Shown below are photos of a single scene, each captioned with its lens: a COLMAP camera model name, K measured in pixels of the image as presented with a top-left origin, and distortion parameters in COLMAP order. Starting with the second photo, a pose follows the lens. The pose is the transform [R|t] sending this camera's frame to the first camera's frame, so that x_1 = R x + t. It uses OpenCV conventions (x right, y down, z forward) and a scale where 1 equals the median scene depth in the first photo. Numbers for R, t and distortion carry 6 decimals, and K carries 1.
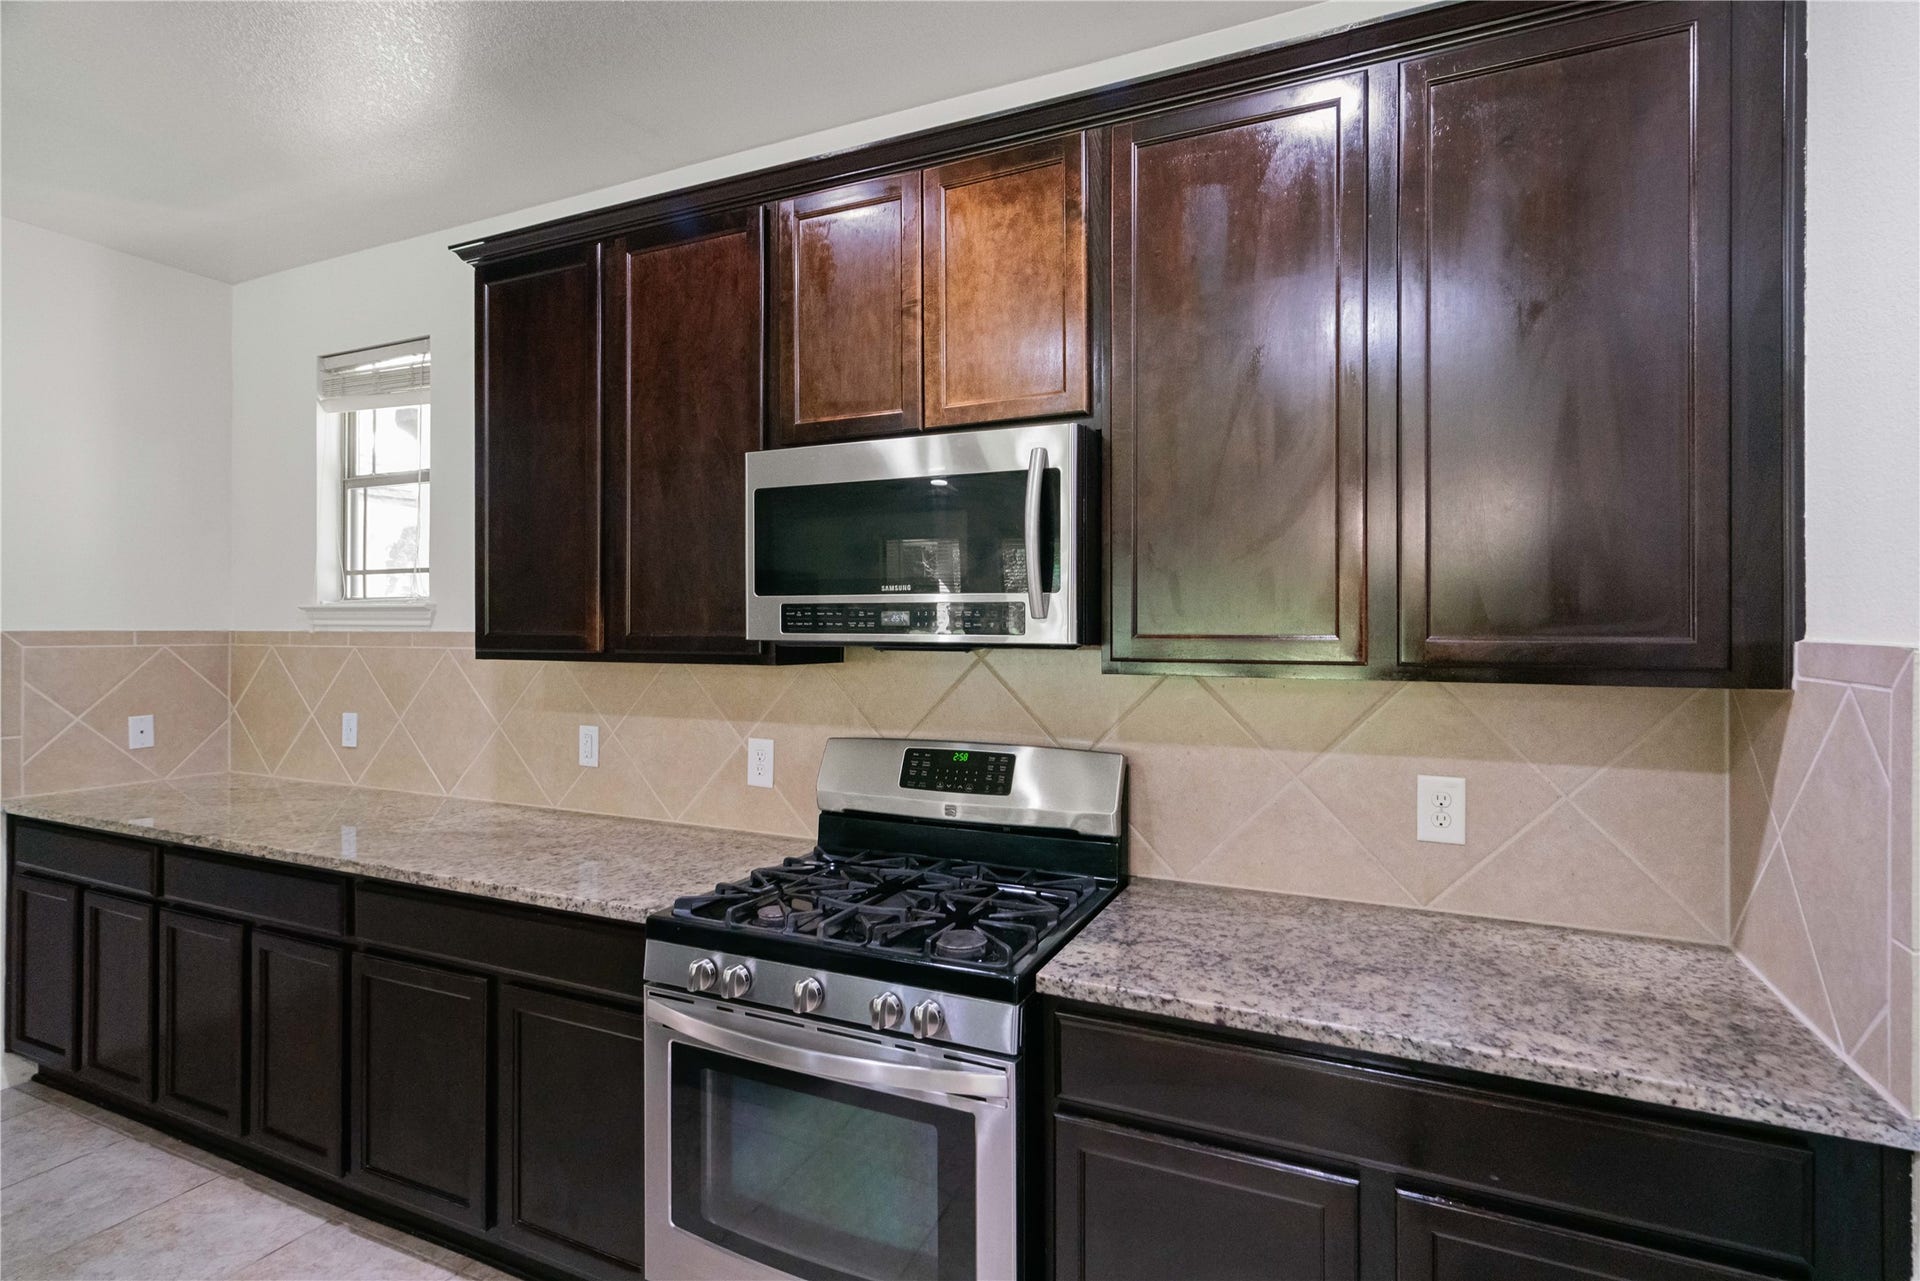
lens RADIAL K [[933.0, 0, 1004.5], [0, 933.0, 630.8], [0, 0, 1]] dist [-0.002948, 0.000056]
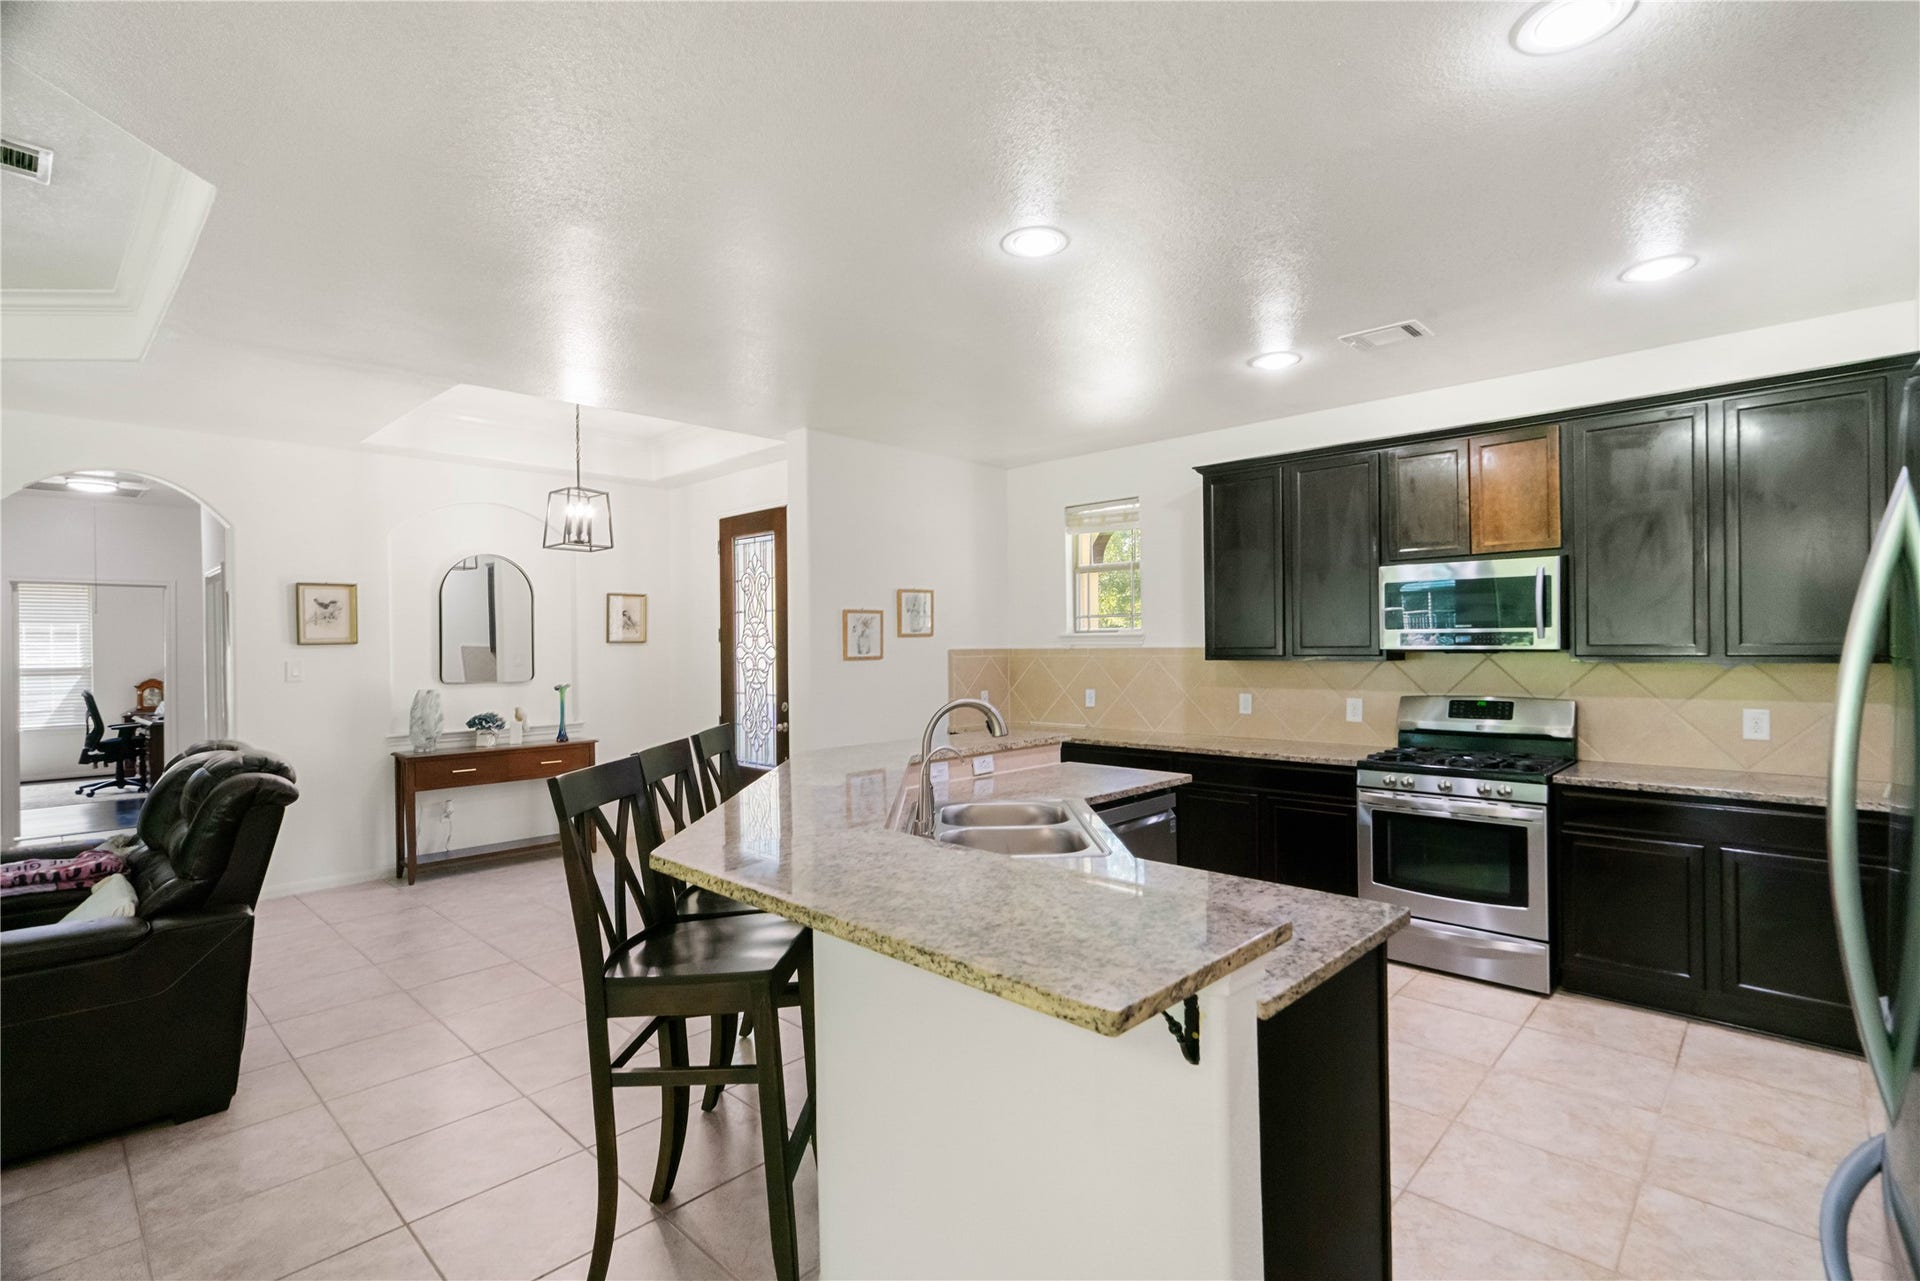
lens RADIAL K [[905.0, 0, 959.6], [0, 905.0, 648.1], [0, 0, 1]] dist [0.002291, 0.000192]
pose [[0.933986, -0.010365, -0.357160, -0.452372], [0.011337, 0.999936, 0.000628, -0.006264], [0.357130, -0.004635, 0.934043, -1.455201]]
